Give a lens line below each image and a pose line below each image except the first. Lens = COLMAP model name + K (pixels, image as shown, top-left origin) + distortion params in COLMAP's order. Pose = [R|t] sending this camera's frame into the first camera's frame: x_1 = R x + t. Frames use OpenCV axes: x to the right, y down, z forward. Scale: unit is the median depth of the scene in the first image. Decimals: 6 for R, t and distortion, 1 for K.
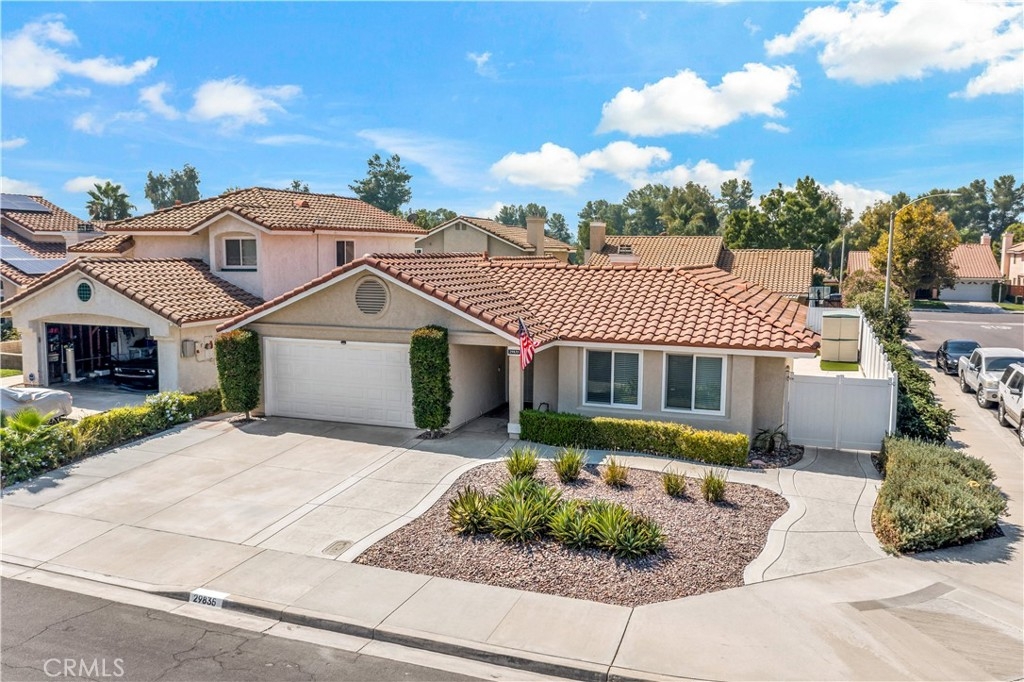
lens RADIAL K [[815.5, 0, 512.0], [0, 815.5, 341.0], [0, 0, 1]] dist [-0.013189, -0.002066]
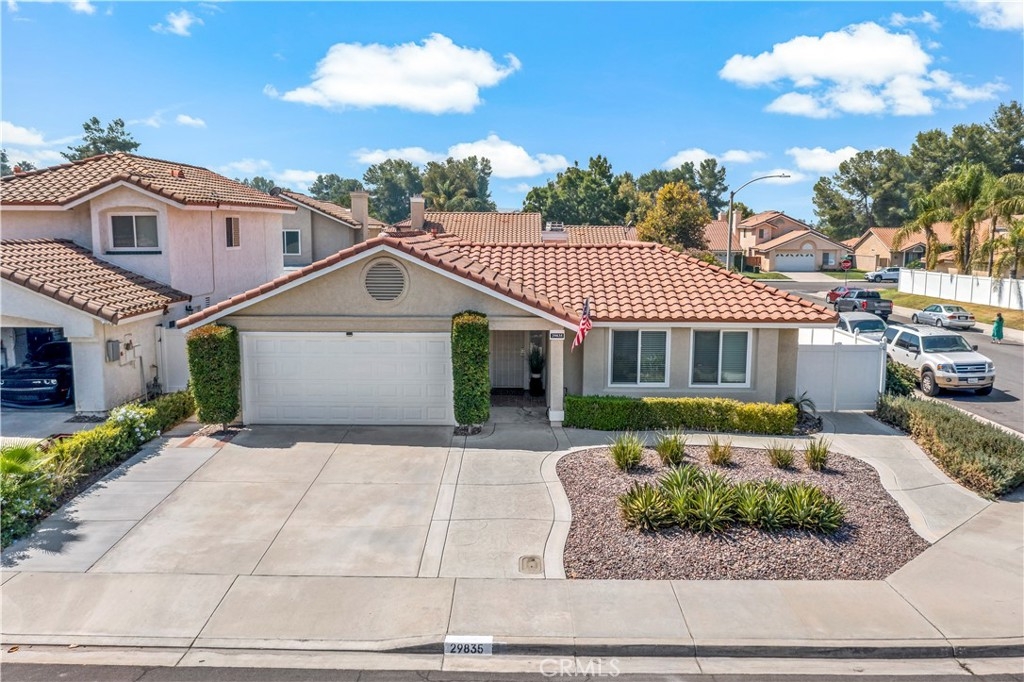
lens RADIAL K [[822.1, 0, 515.5], [0, 822.1, 343.2], [0, 0, 1]] dist [-0.015374, 0.002516]
pose [[0.939481, -0.050644, 0.338838, -0.350440], [0.040345, 0.998487, 0.037376, -0.014813], [-0.340218, -0.021444, 0.940102, 0.112746]]
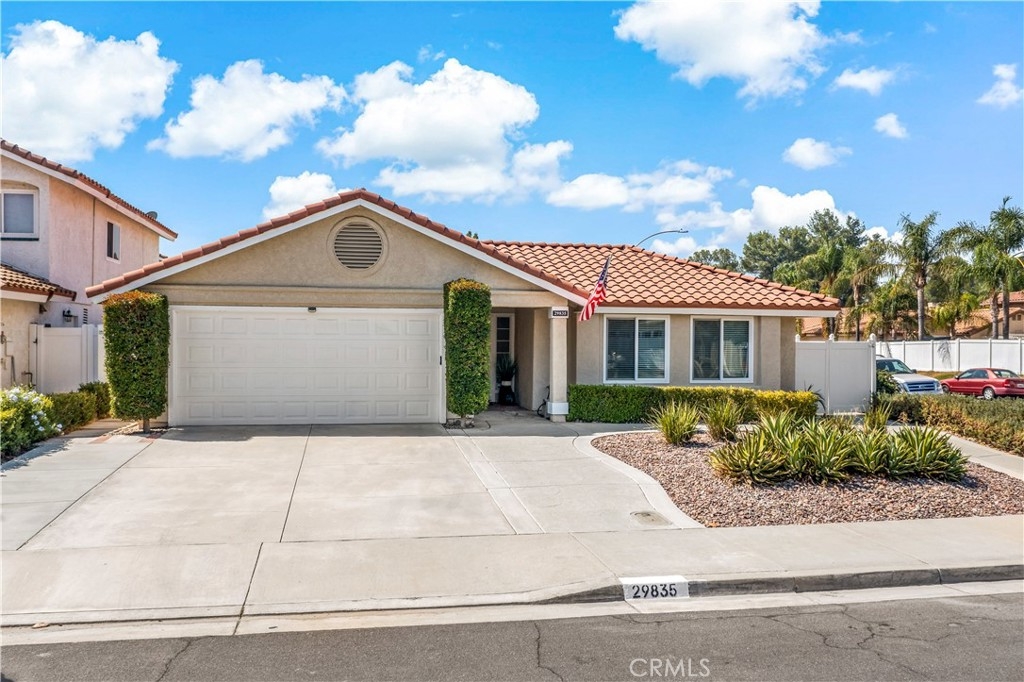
lens RADIAL K [[836.3, 0, 512.0], [0, 836.3, 341.0], [0, 0, 1]] dist [-0.014593, 0.002241]
pose [[0.851998, -0.001218, 0.523544, -0.455363], [0.057935, 0.994075, -0.091969, 0.109988], [-0.520330, 0.108689, 0.847020, 0.304293]]
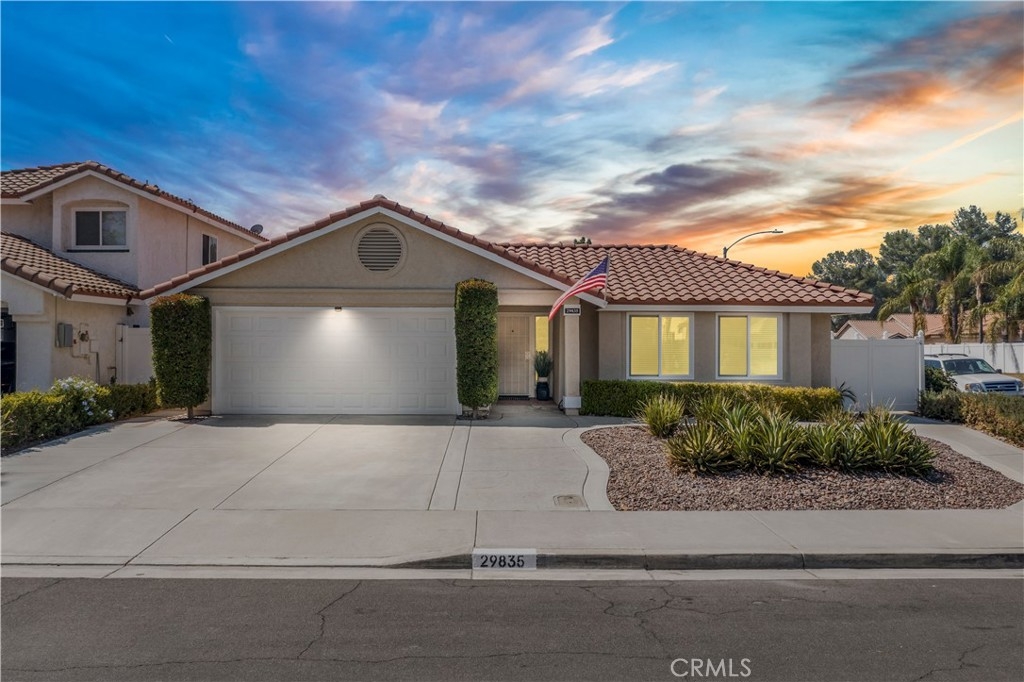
lens RADIAL K [[818.1, 0, 524.8], [0, 818.1, 341.4], [0, 0, 1]] dist [-0.011932, -0.001423]
pose [[0.924537, -0.001109, 0.381090, -0.350850], [0.044822, 0.993371, -0.105851, 0.126905], [-0.378446, 0.114944, 0.918459, 0.229520]]
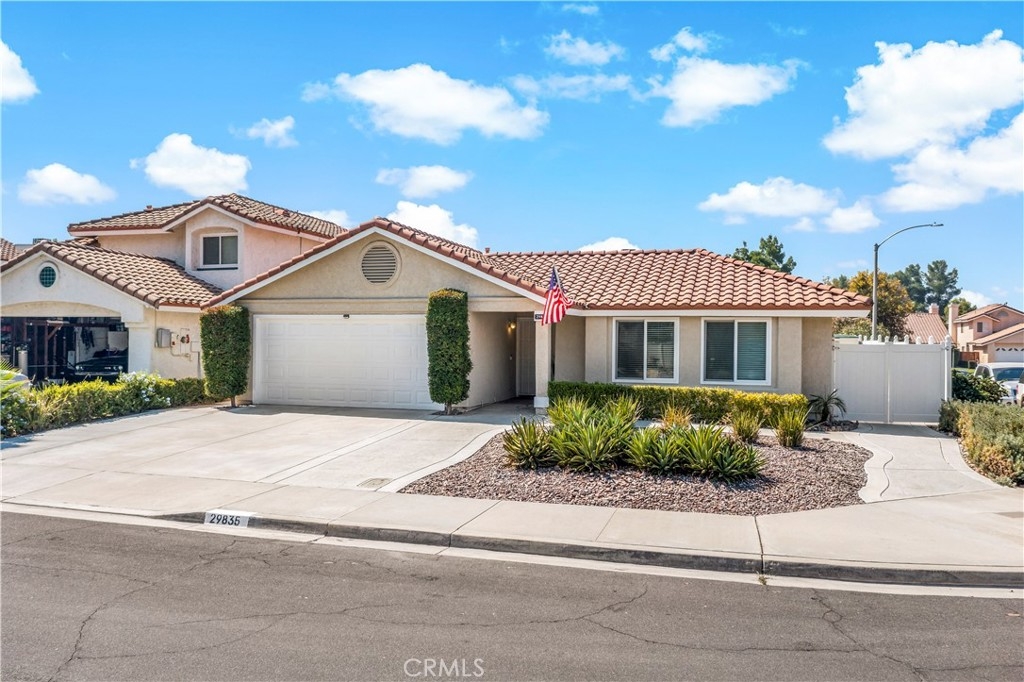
lens RADIAL K [[816.2, 0, 512.0], [0, 816.2, 341.0], [0, 0, 1]] dist [-0.017550, -0.003850]
pose [[0.997620, 0.003633, 0.068850, -0.088638], [0.004331, 0.993335, -0.115179, 0.138493], [-0.068810, 0.115204, 0.990956, 0.097571]]
